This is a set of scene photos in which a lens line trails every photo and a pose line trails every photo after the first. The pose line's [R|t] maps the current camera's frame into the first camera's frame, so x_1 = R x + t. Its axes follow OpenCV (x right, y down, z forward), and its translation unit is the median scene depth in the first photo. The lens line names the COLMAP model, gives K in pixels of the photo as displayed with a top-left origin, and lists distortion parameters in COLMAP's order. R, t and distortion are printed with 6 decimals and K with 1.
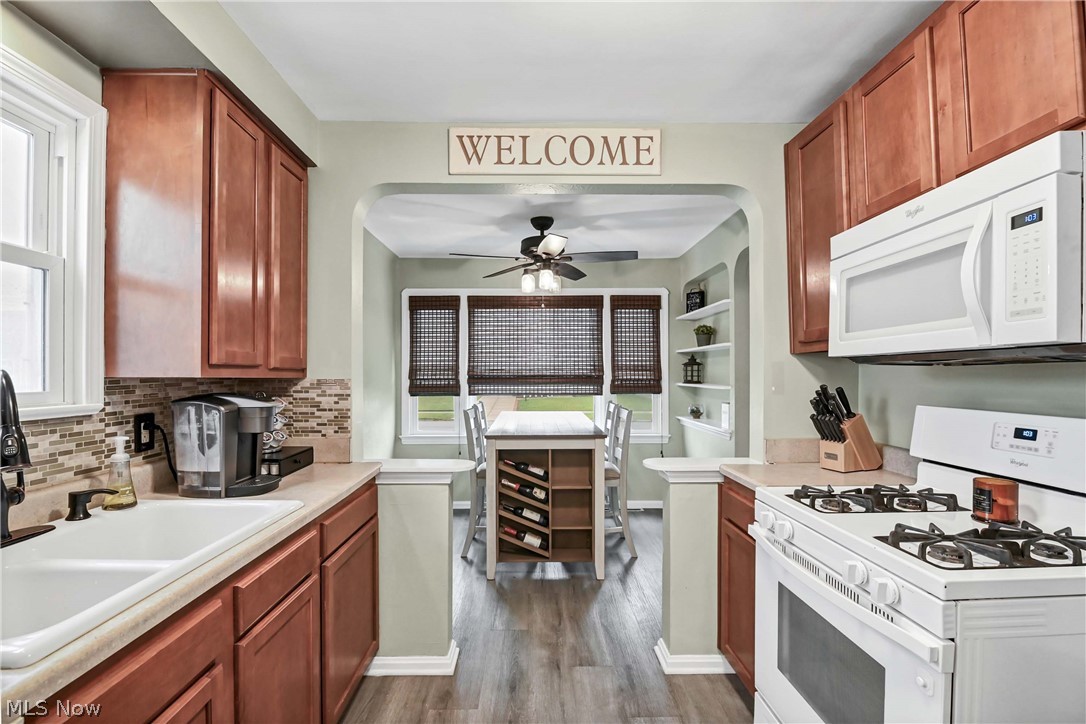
lens RADIAL K [[486.3, 0, 539.6], [0, 486.3, 371.8], [0, 0, 1]] dist [-0.012361, -0.003142]
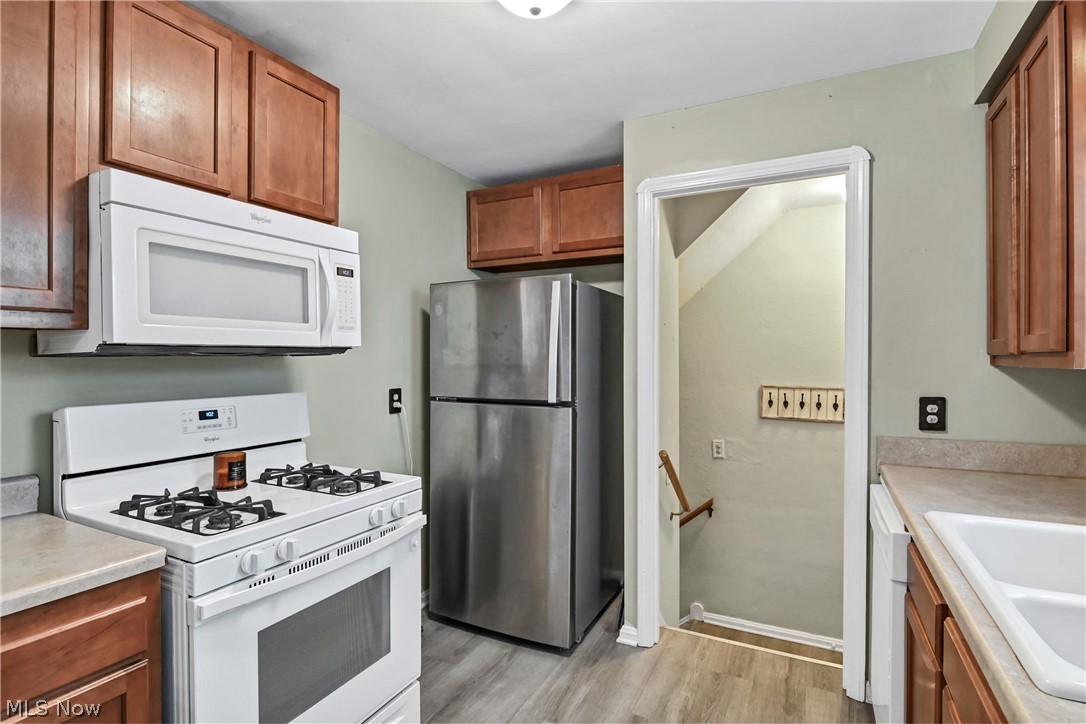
lens RADIAL K [[537.1, 0, 550.1], [0, 537.1, 364.9], [0, 0, 1]] dist [0.002389, -0.000706]
pose [[-0.882700, -0.003303, 0.469925, -0.239129], [0.001164, 0.999957, 0.009215, -0.005124], [-0.469935, 0.008681, -0.882658, 1.098255]]
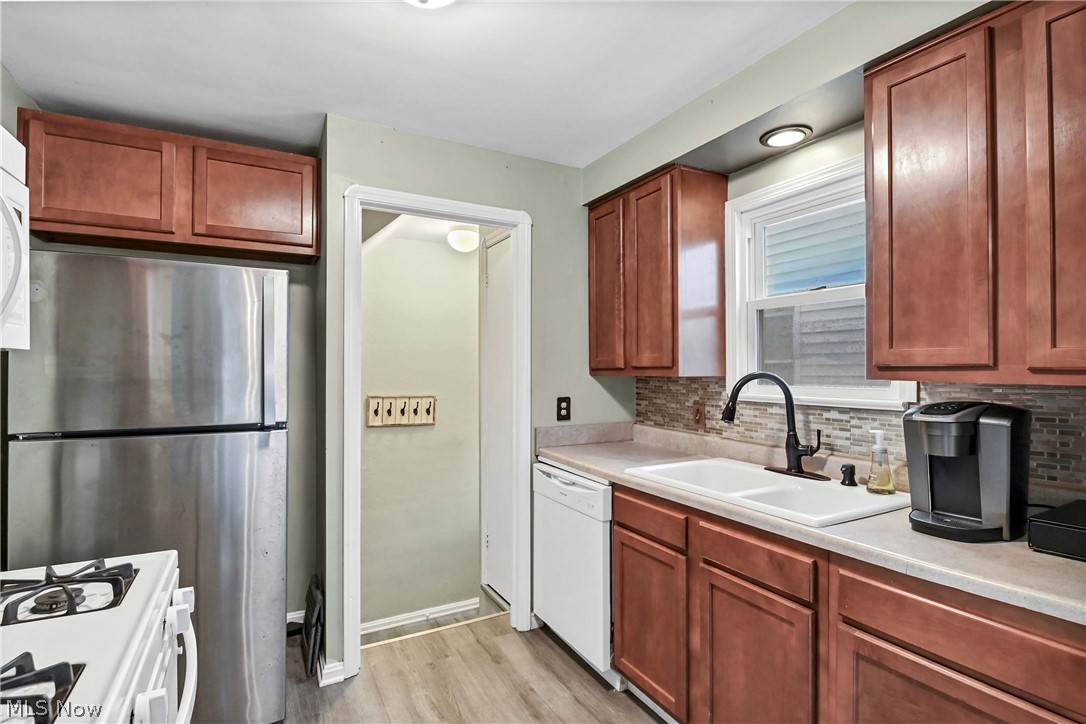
lens RADIAL K [[522.2, 0, 544.6], [0, 522.2, 364.1], [0, 0, 1]] dist [-0.010497, -0.002269]
pose [[-0.885668, -0.003059, -0.464309, 0.263702], [0.003355, 0.999910, -0.012988, -0.006317], [0.464307, -0.013061, -0.885578, 1.109742]]
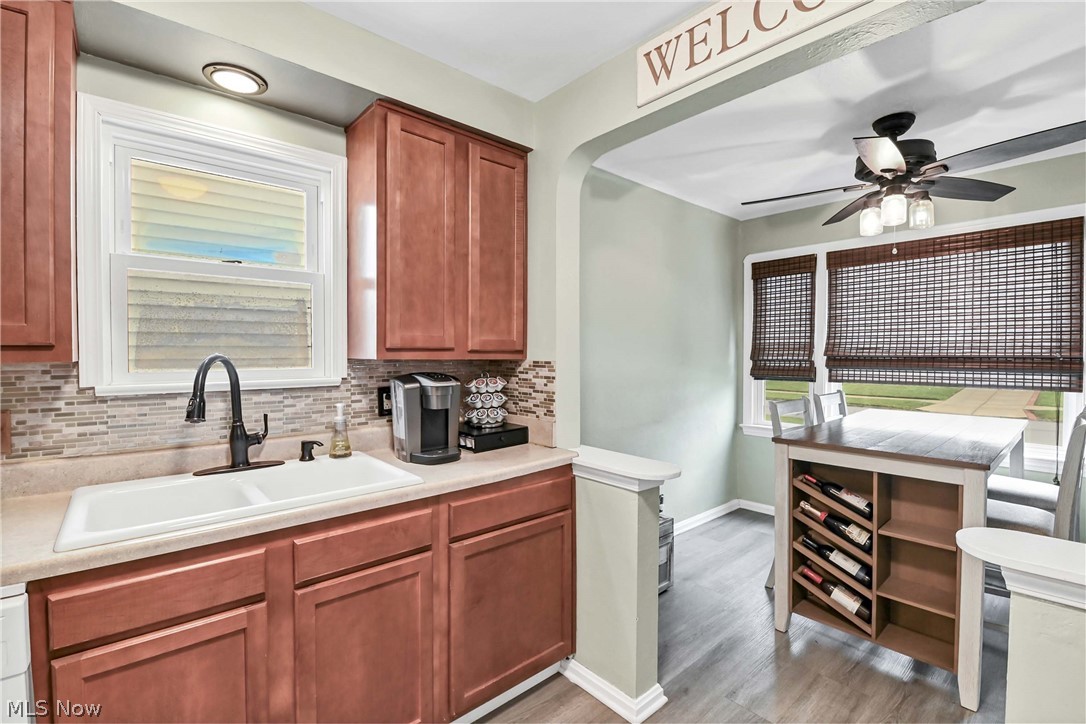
lens RADIAL K [[486.3, 0, 542.1], [0, 486.3, 357.8], [0, 0, 1]] dist [-0.012361, -0.003142]
pose [[0.648292, 0.009835, -0.761328, 0.324941], [0.003148, 0.999873, 0.015598, -0.006644], [0.761385, -0.012508, 0.648179, 0.357041]]
